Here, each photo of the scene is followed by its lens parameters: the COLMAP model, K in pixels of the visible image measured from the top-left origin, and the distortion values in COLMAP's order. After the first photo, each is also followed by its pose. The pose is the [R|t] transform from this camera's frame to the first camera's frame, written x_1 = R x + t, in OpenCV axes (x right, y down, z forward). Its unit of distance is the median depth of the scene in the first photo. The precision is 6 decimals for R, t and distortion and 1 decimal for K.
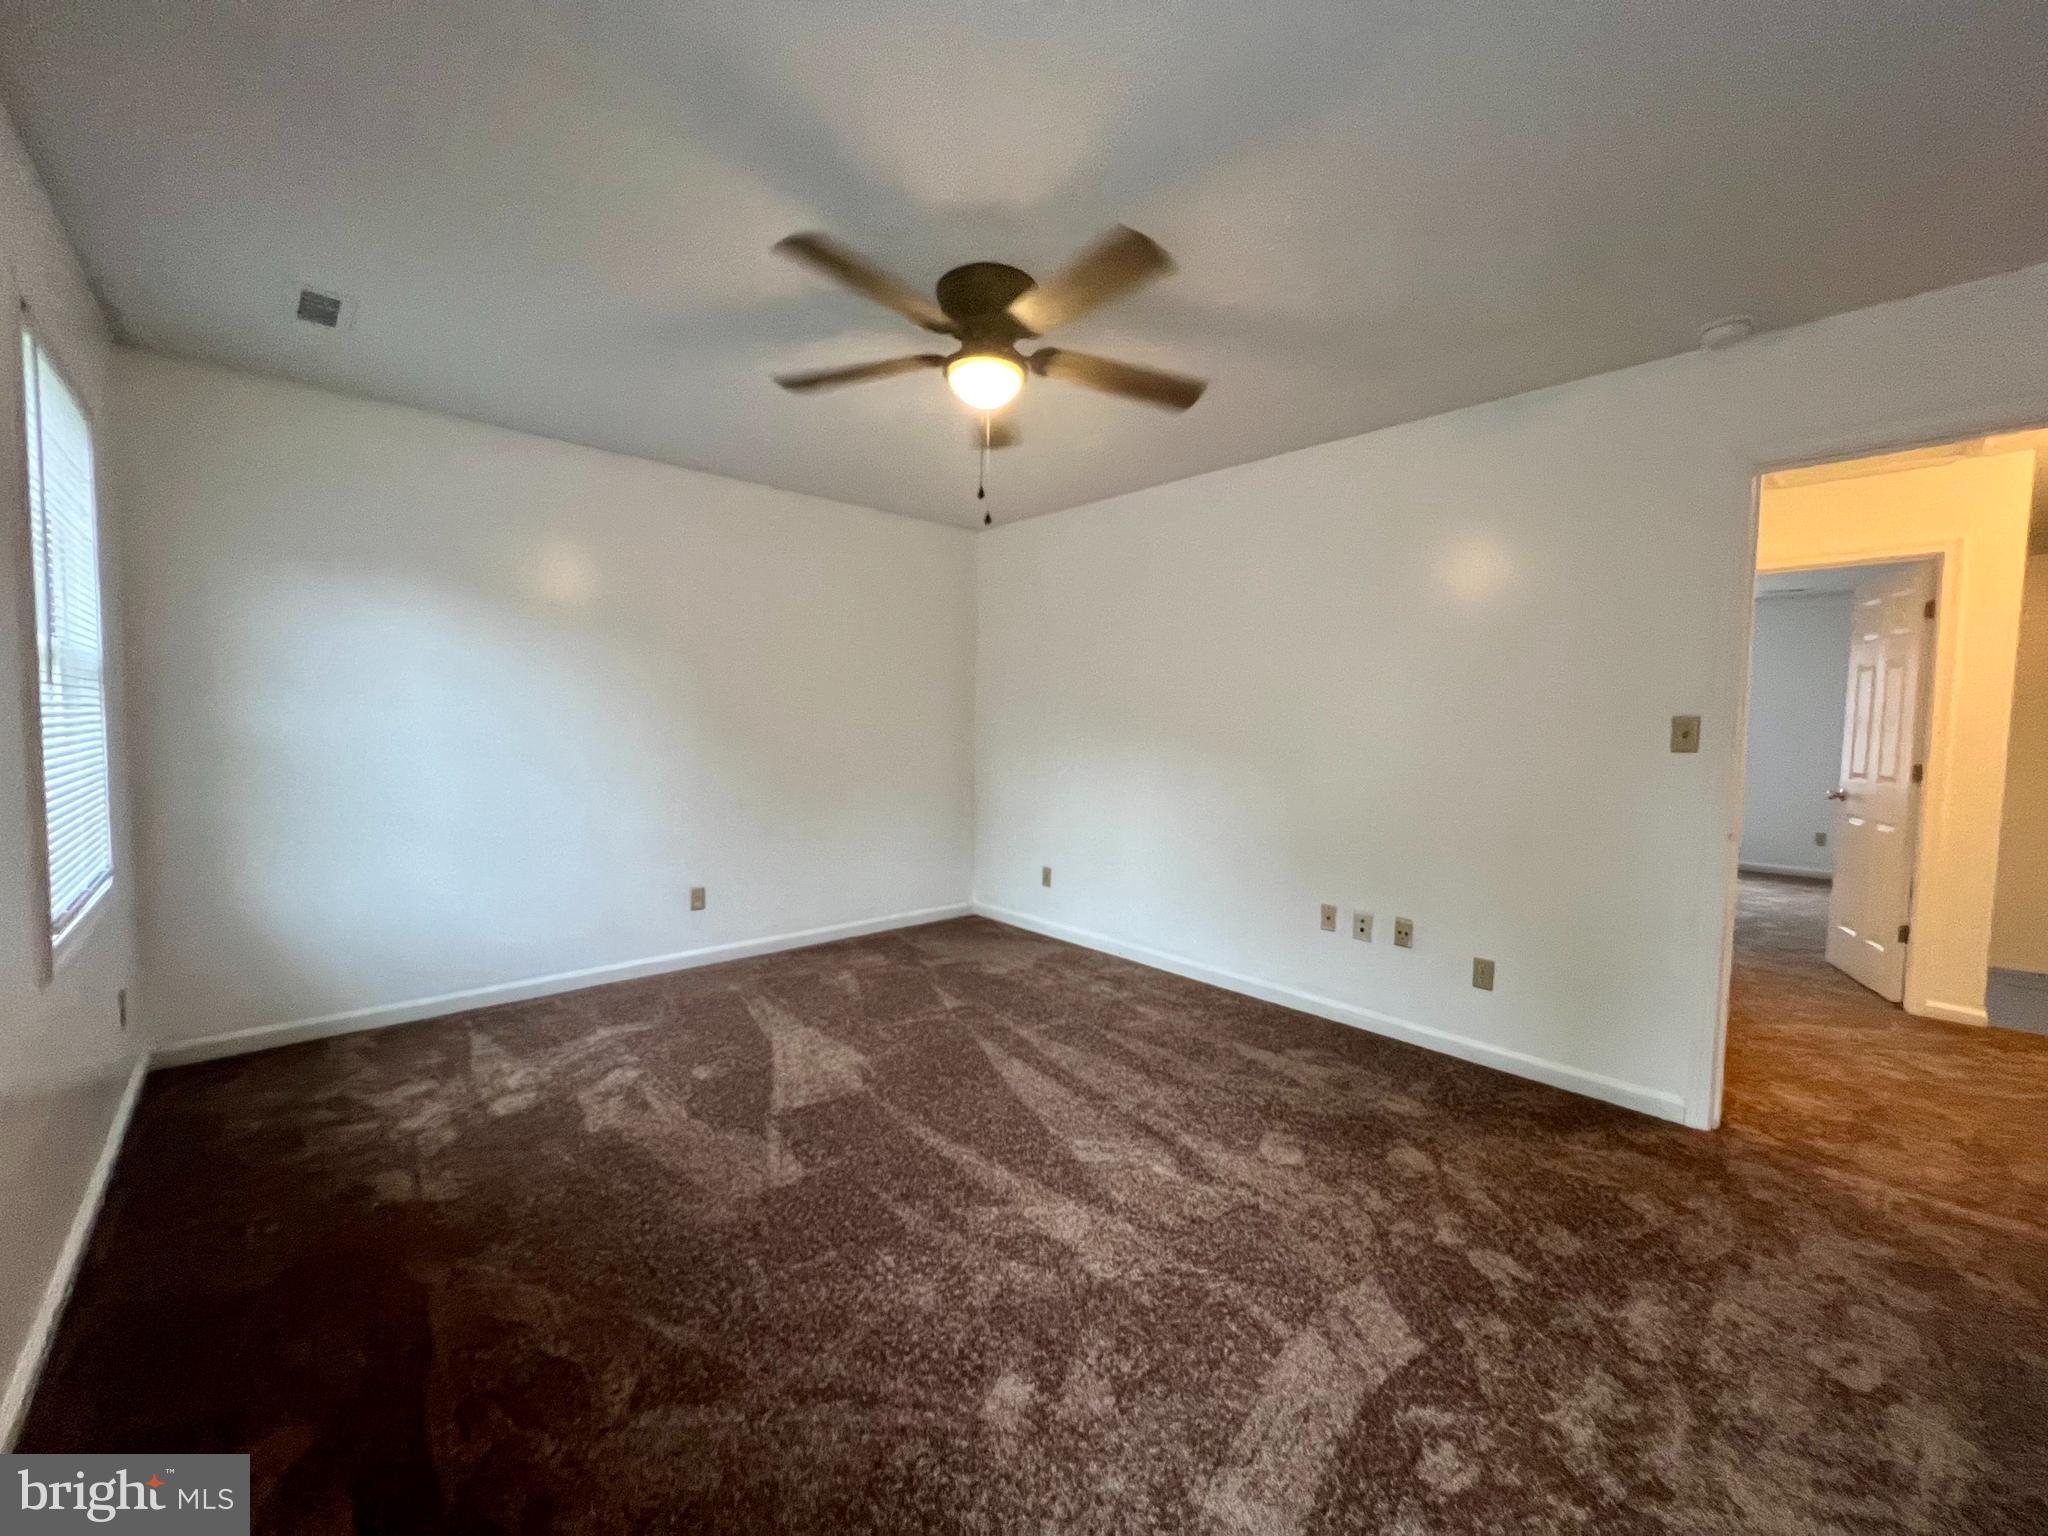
lens RADIAL K [[819.2, 0, 1024.0], [0, 819.2, 768.0], [0, 0, 1]] dist [-0.001032, -0.000133]
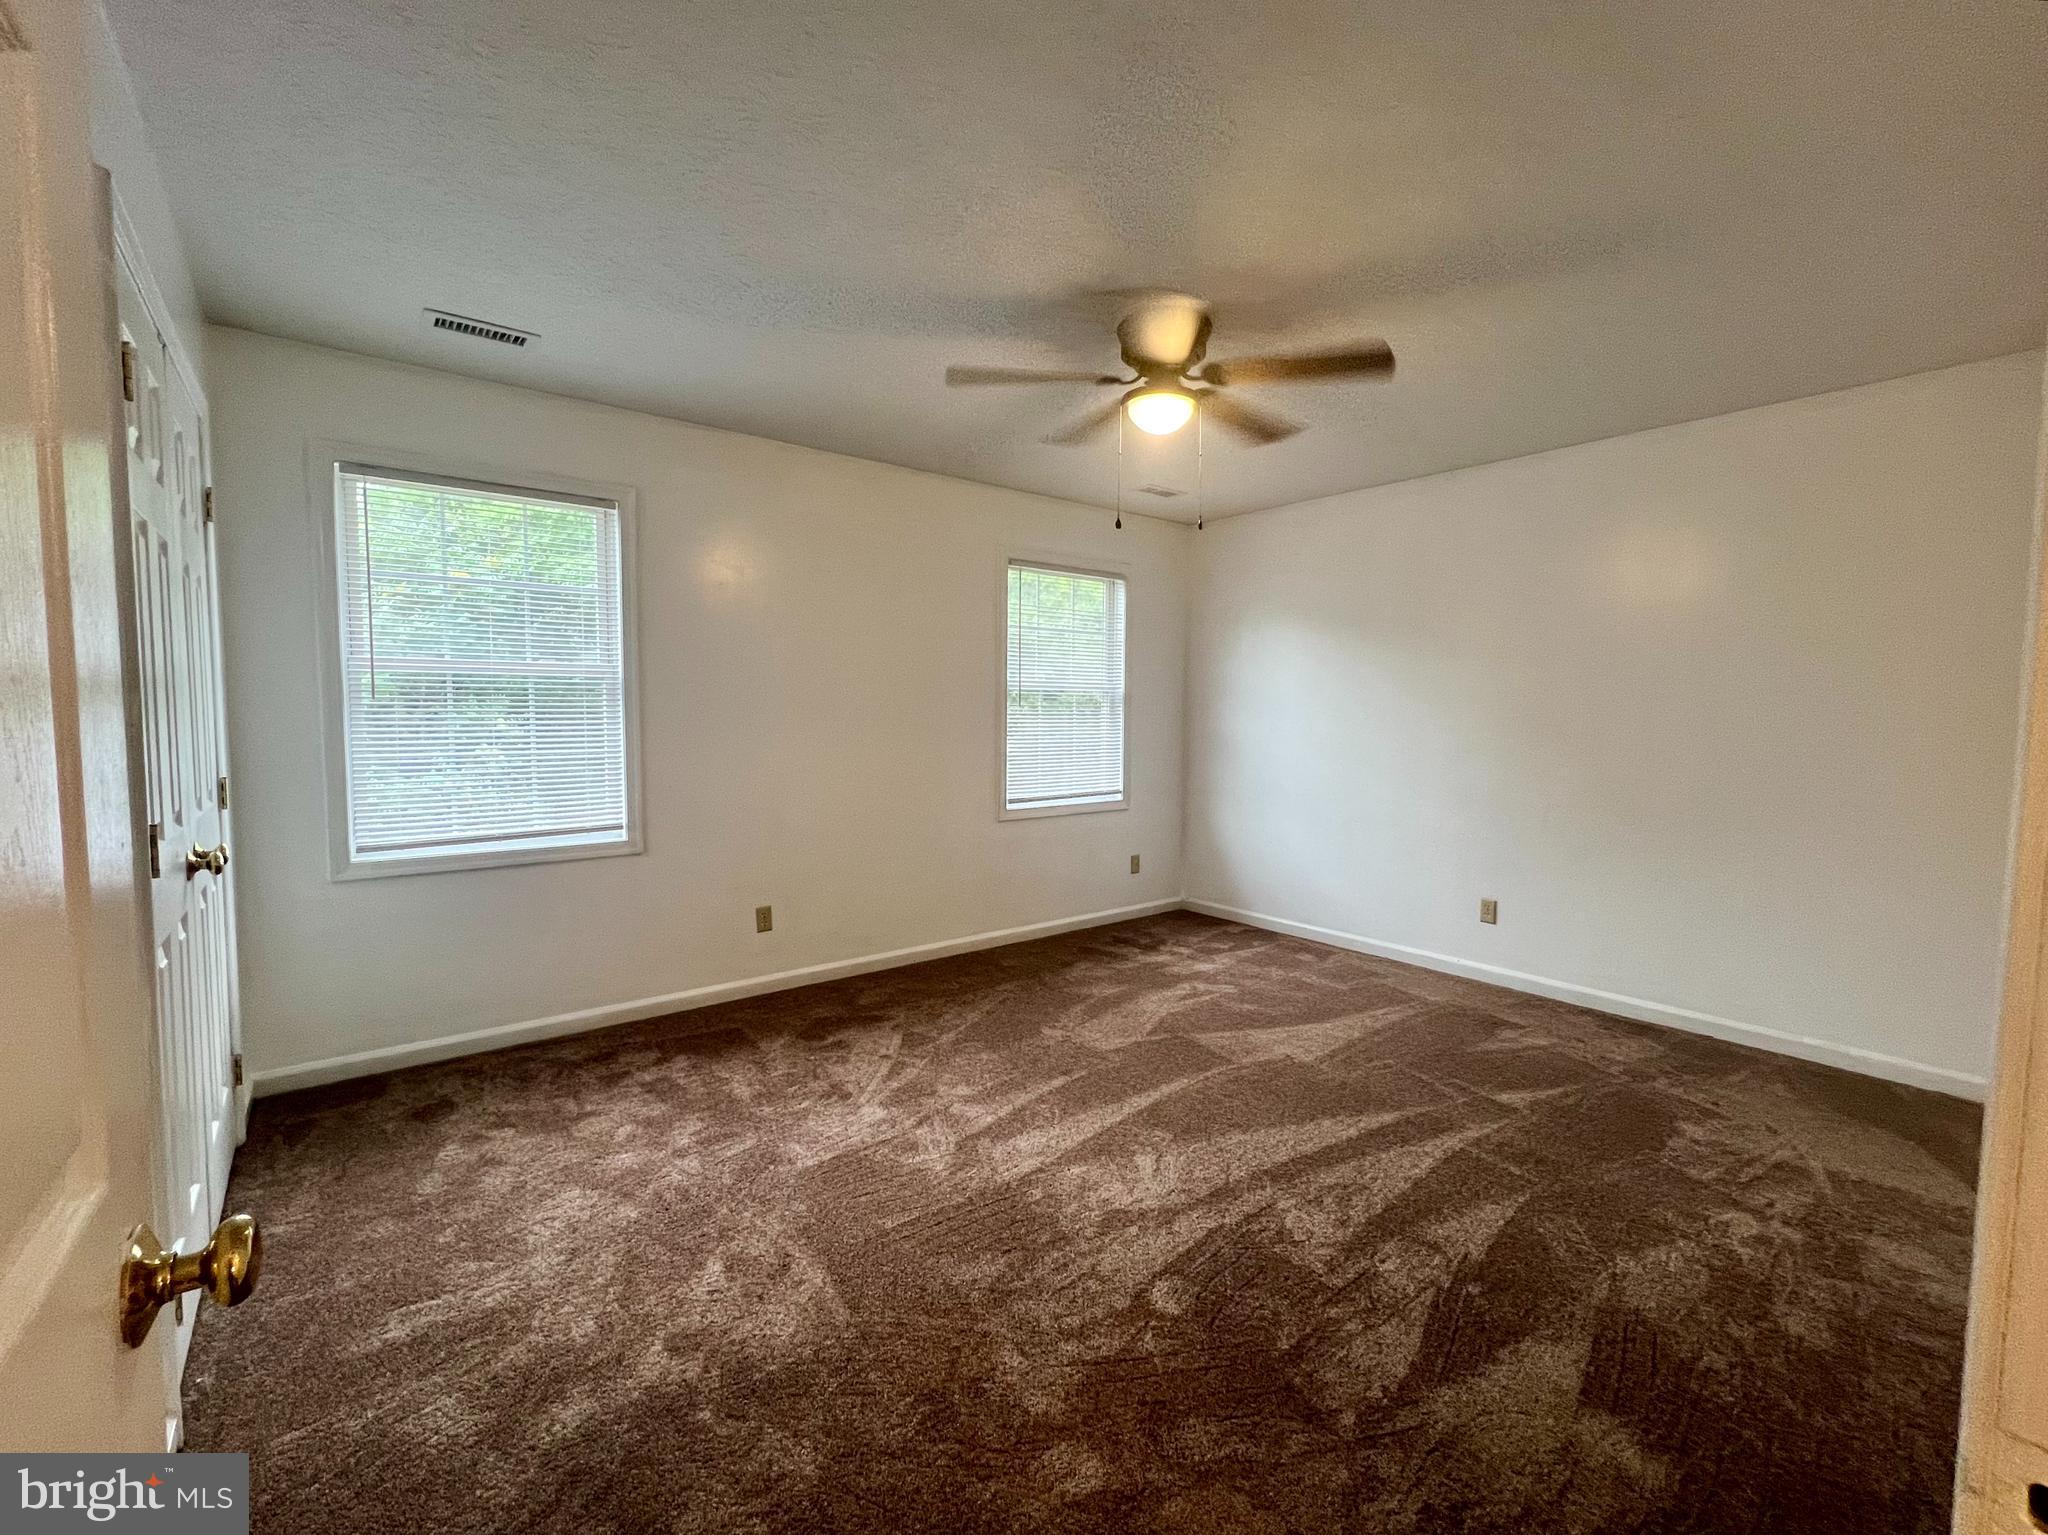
lens RADIAL K [[825.9, 0, 973.1], [0, 825.9, 768.5], [0, 0, 1]] dist [-0.001224, -0.000149]
pose [[-0.114608, 0.048741, -0.992214, 0.833398], [-0.060978, 0.996567, 0.055998, -0.031810], [0.991537, 0.066921, -0.111243, 0.678588]]
